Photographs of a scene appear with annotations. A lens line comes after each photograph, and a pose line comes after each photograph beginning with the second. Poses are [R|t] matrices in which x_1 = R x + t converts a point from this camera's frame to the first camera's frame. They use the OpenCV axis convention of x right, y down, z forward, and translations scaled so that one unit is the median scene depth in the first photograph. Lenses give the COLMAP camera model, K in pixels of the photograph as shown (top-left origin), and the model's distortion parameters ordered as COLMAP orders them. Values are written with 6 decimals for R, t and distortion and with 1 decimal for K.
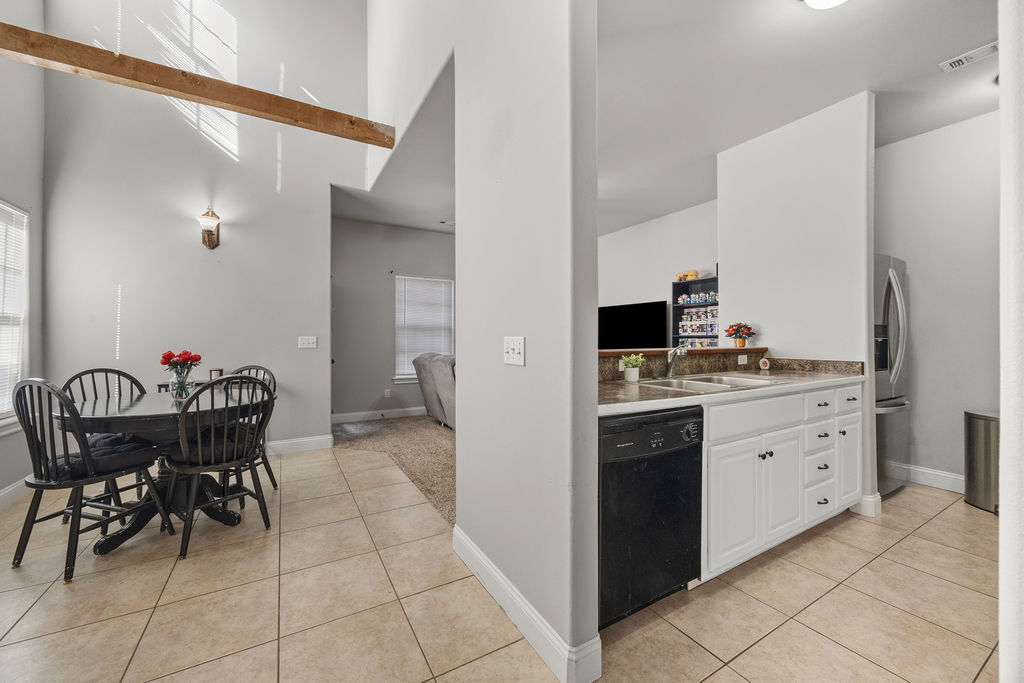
lens RADIAL K [[392.7, 0, 505.1], [0, 392.7, 336.8], [0, 0, 1]] dist [-0.001364, -0.001002]
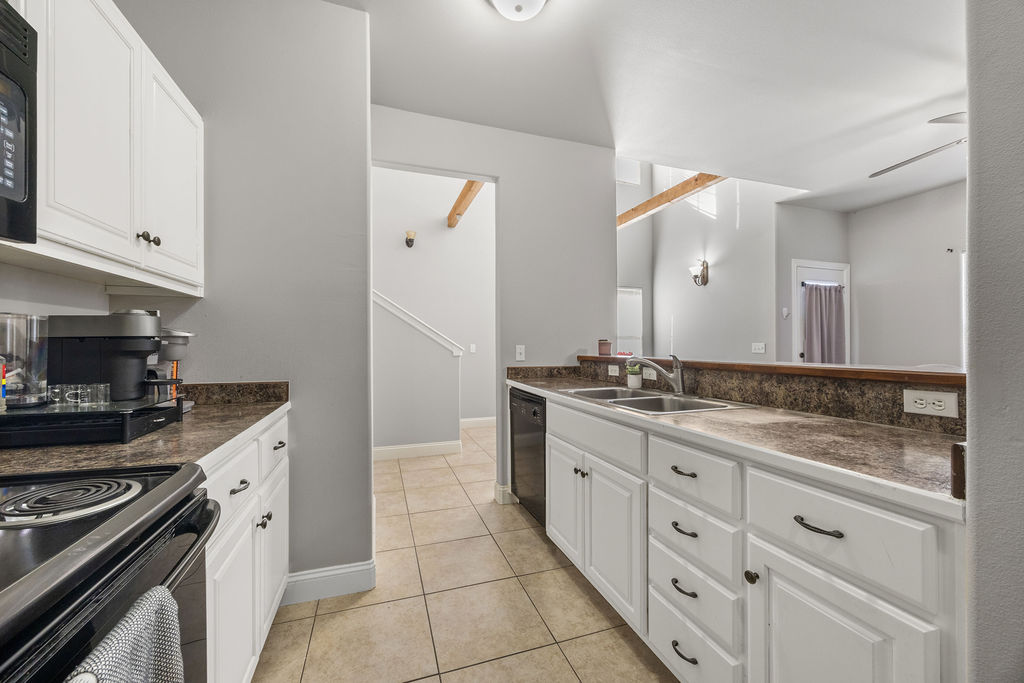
lens RADIAL K [[392.7, 0, 500.5], [0, 392.7, 348.2], [0, 0, 1]] dist [-0.001364, -0.001002]
pose [[-0.212781, 0.006931, -0.977075, 1.090652], [0.007622, 0.999956, 0.005434, -0.000007], [0.977070, -0.006291, -0.212825, 0.686880]]
